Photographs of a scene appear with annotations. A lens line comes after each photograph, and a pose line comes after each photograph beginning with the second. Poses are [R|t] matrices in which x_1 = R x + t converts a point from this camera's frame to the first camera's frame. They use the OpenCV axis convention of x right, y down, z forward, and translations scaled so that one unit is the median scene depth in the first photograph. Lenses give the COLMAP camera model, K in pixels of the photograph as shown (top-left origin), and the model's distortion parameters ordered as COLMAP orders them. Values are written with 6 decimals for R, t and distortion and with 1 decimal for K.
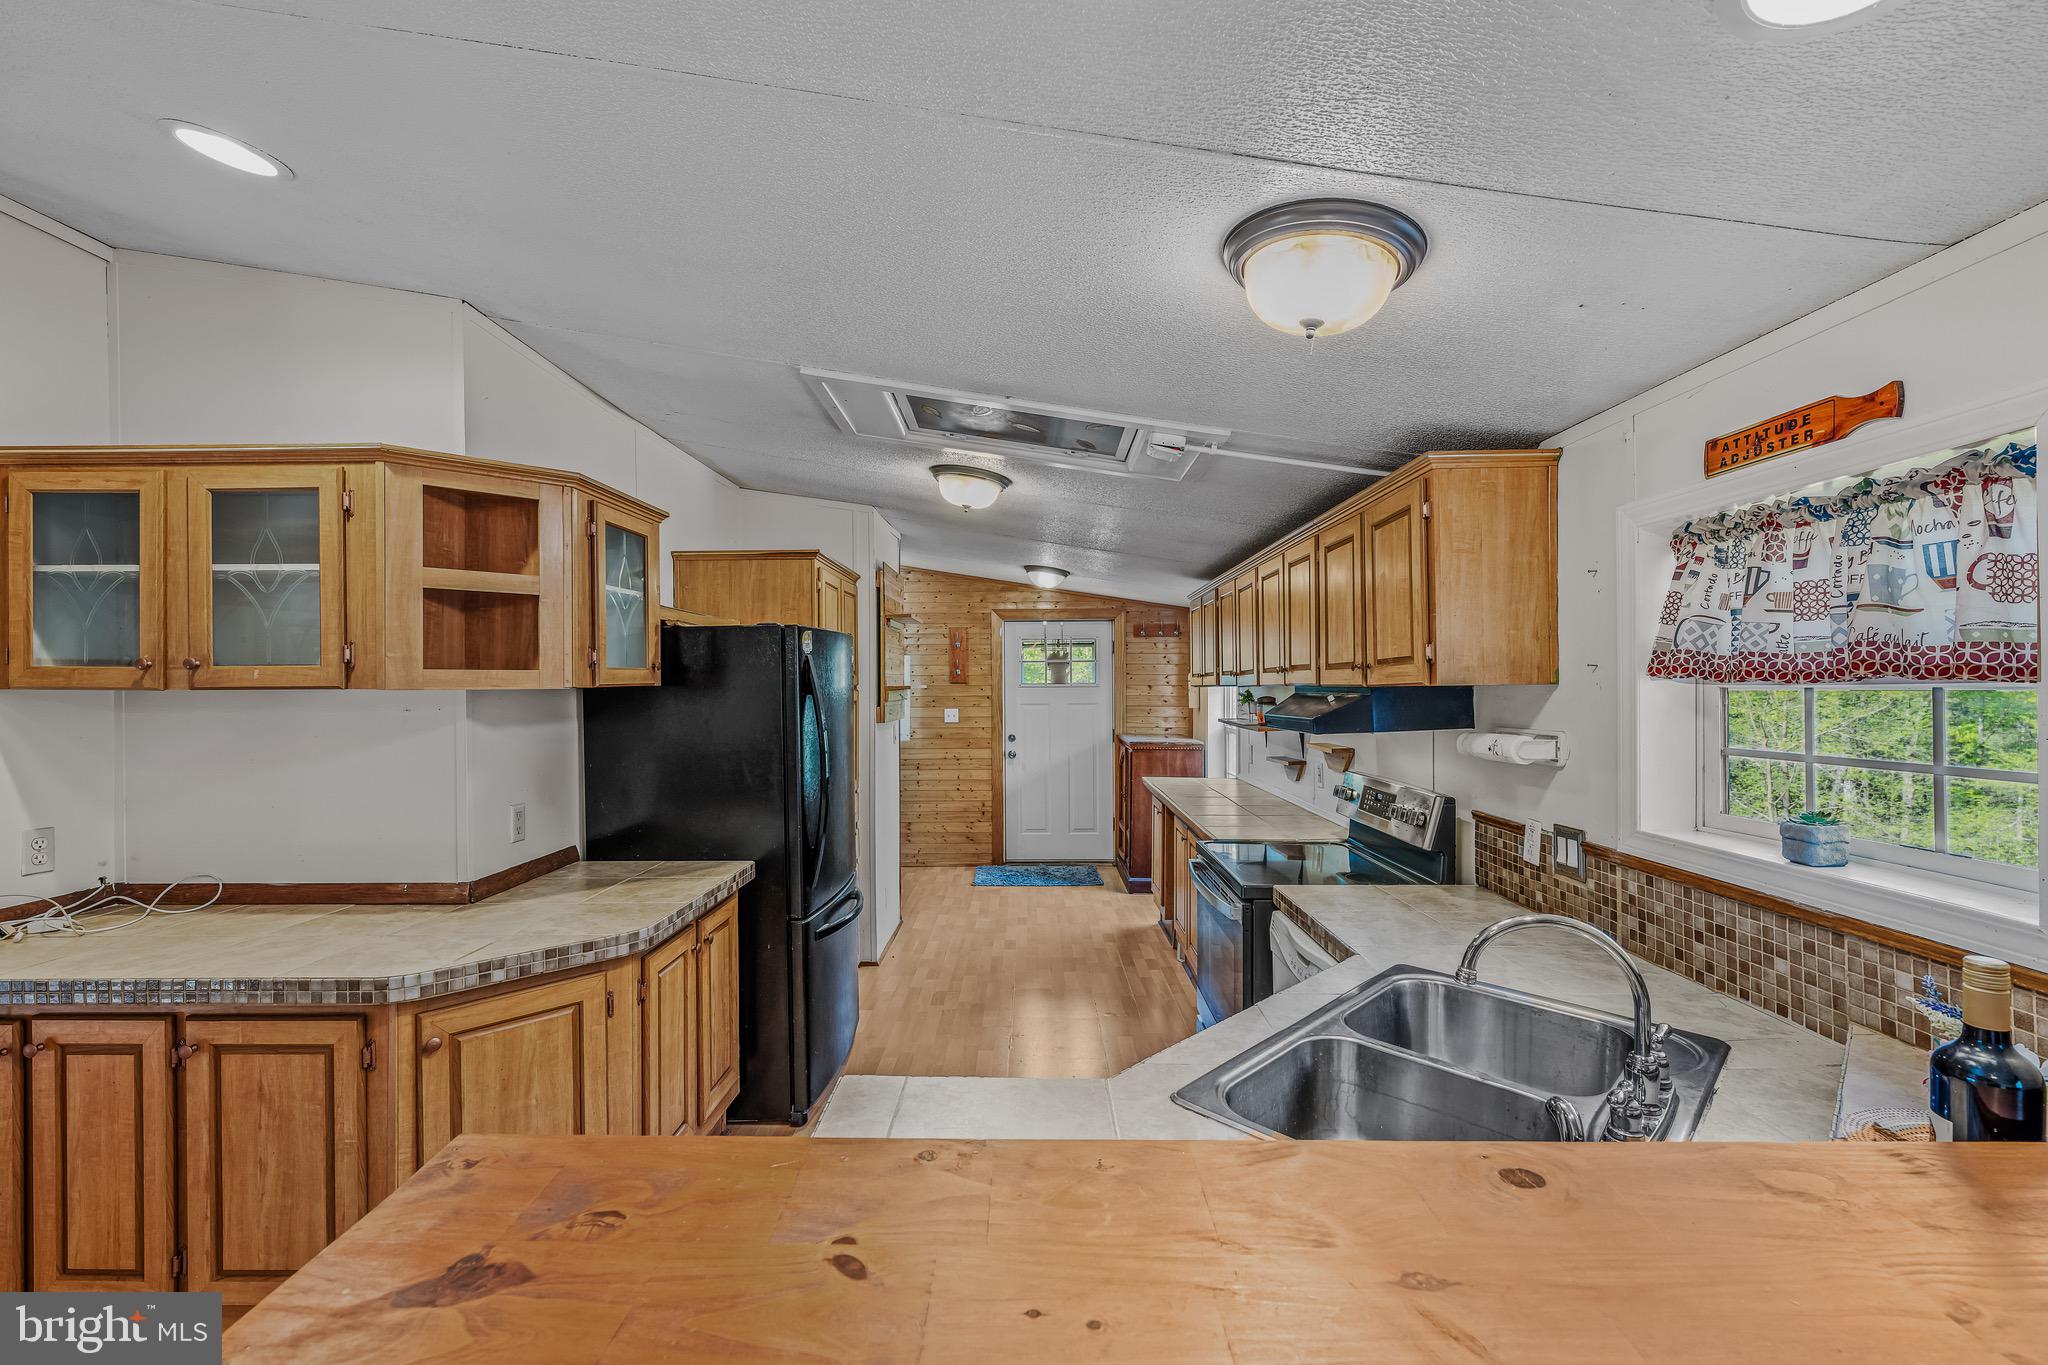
lens RADIAL K [[866.0, 0, 1024.0], [0, 866.0, 682.5], [0, 0, 1]] dist [-0.000245, 0.000032]
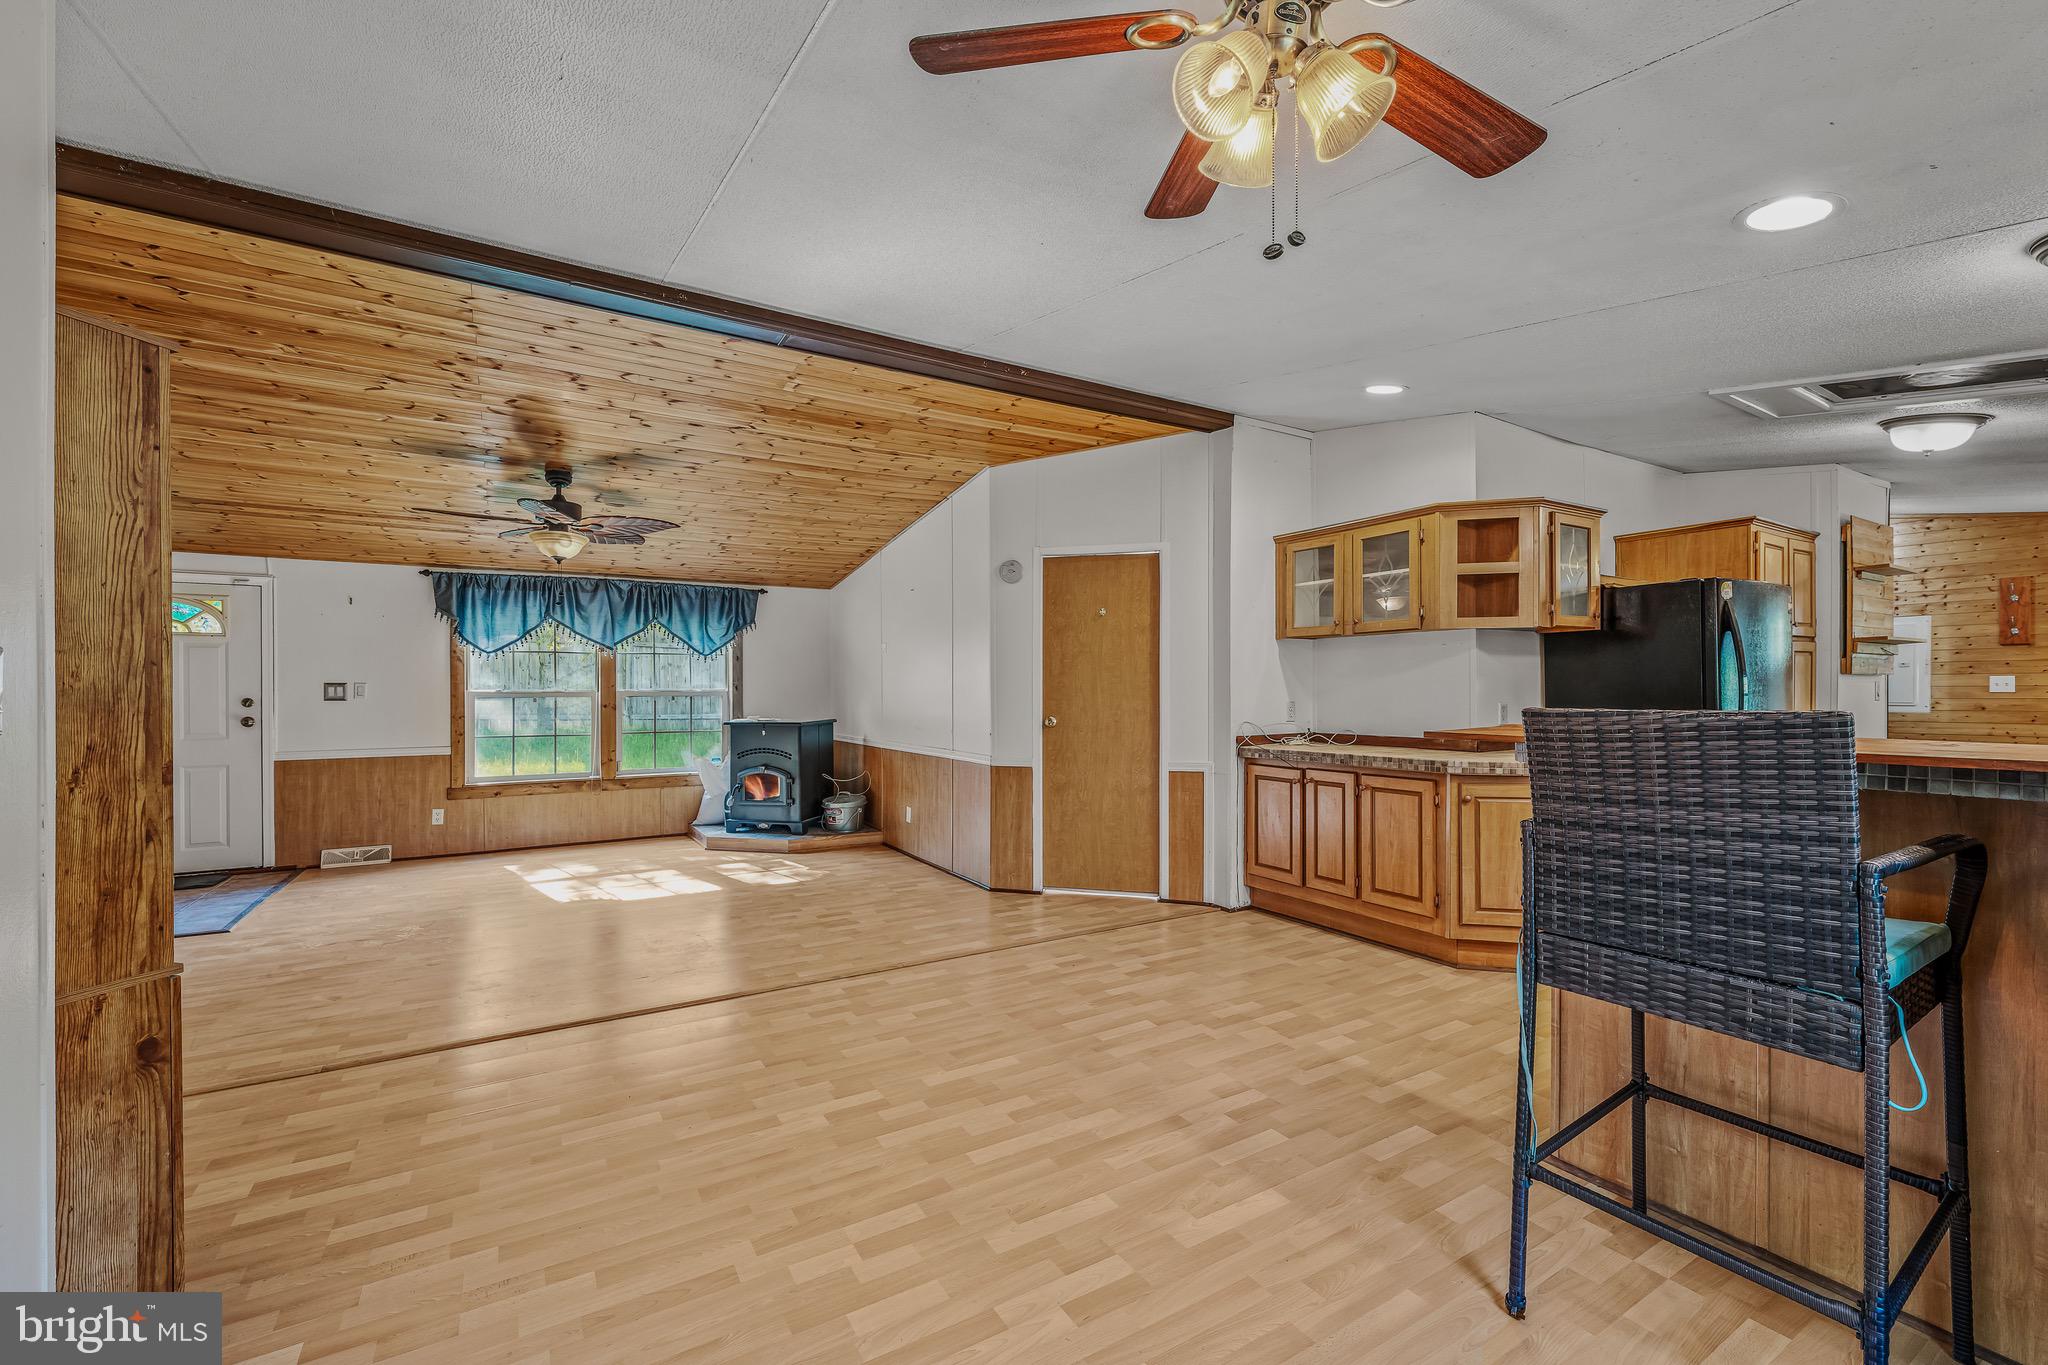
lens RADIAL K [[842.6, 0, 1022.9], [0, 842.6, 692.8], [0, 0, 1]] dist [0.001003, -0.000047]
pose [[0.525958, 0.007436, -0.850478, 0.359464], [0.000448, 0.999959, 0.009020, 0.125686], [0.850510, -0.005126, 0.525933, -0.743977]]
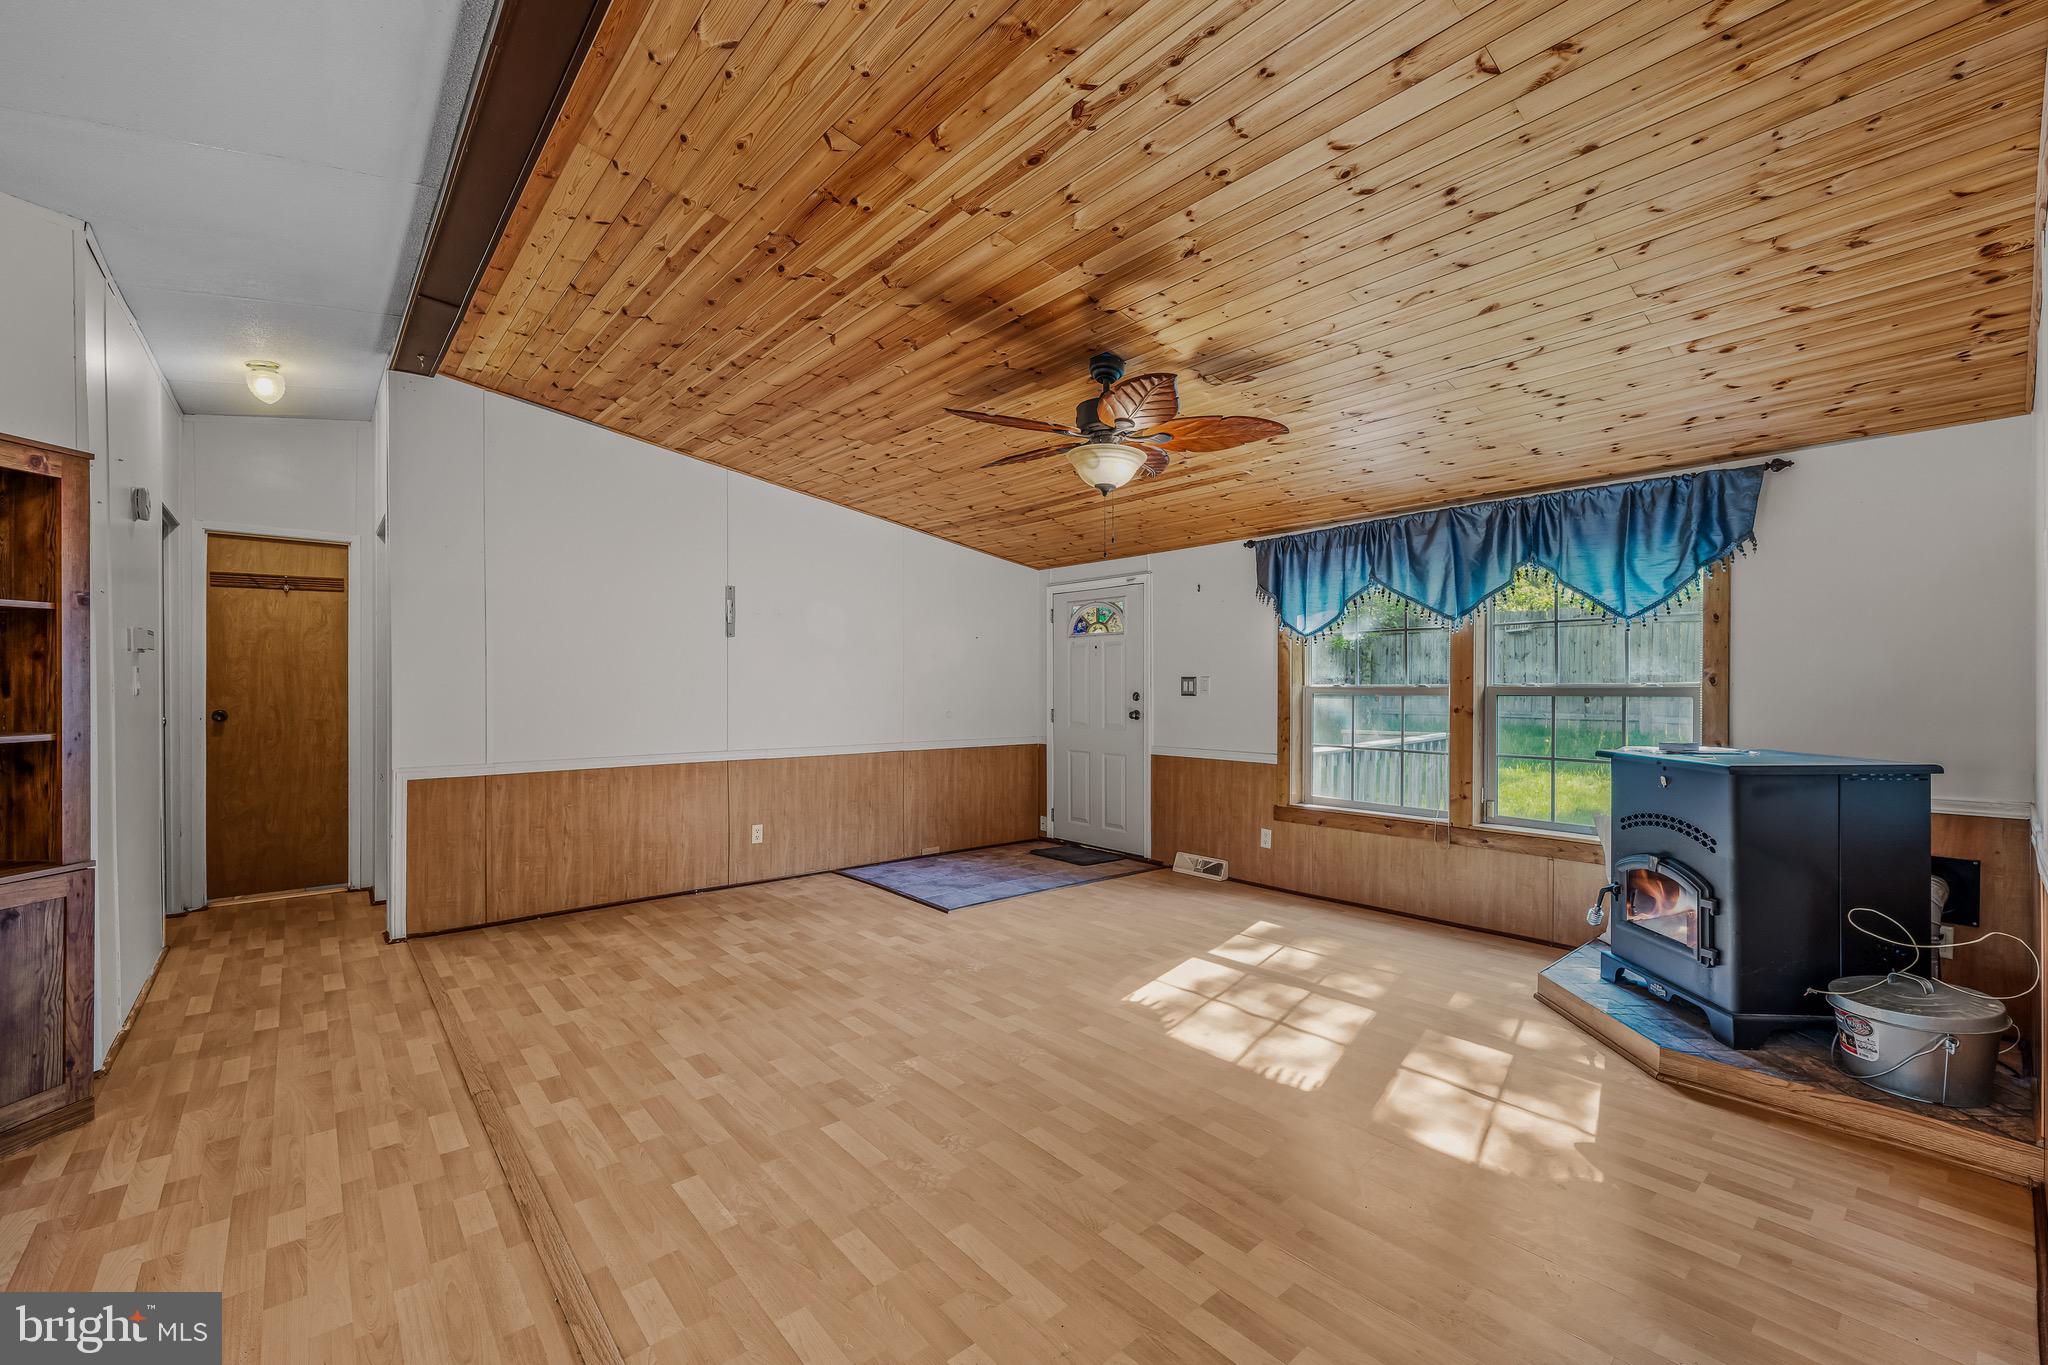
lens RADIAL K [[842.6, 0, 1026.2], [0, 842.6, 688.1], [0, 0, 1]] dist [0.000089, 0.000216]
pose [[-0.748889, 0.005116, -0.662676, -0.989251], [0.003299, 0.999987, 0.003991, 0.138833], [0.662688, 0.000803, -0.748895, 0.337088]]
